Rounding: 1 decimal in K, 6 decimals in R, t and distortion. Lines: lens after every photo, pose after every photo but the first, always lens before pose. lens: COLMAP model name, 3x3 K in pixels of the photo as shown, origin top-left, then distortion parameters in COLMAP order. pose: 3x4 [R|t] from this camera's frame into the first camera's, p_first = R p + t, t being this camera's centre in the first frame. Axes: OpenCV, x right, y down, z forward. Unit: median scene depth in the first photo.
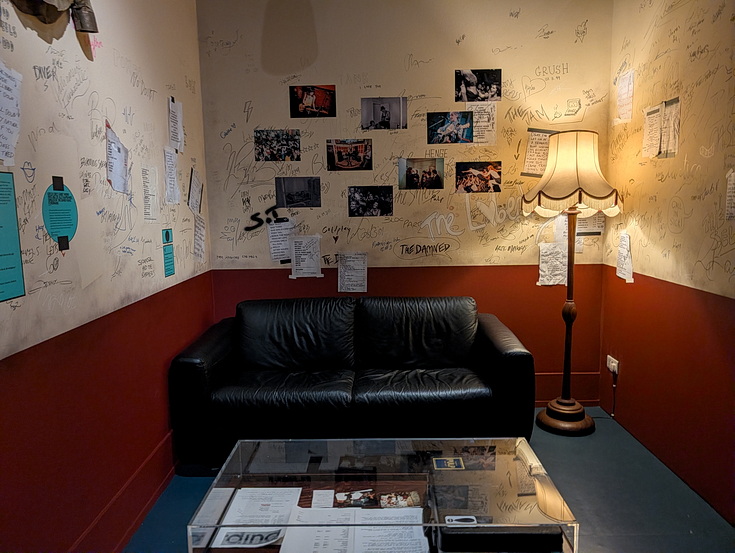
lens RADIAL K [[523.9, 0, 364.4], [0, 523.9, 282.1], [0, 0, 1]] dist [0.010731, -0.001034]
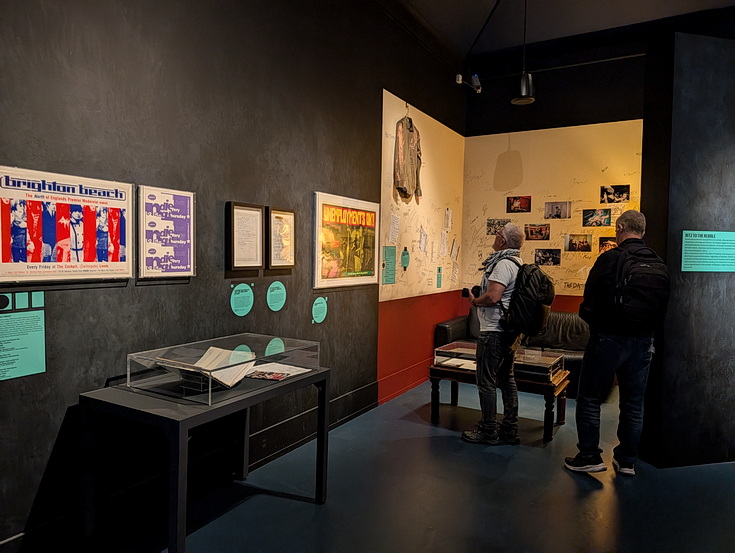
lens RADIAL K [[523.9, 0, 365.4], [0, 523.9, 276.9], [0, 0, 1]] dist [0.010731, -0.001034]
pose [[0.868524, 0.052370, -0.492873, 0.369922], [-0.101708, 0.992072, -0.073813, 0.112884], [0.485100, 0.114238, 0.866965, -0.887776]]
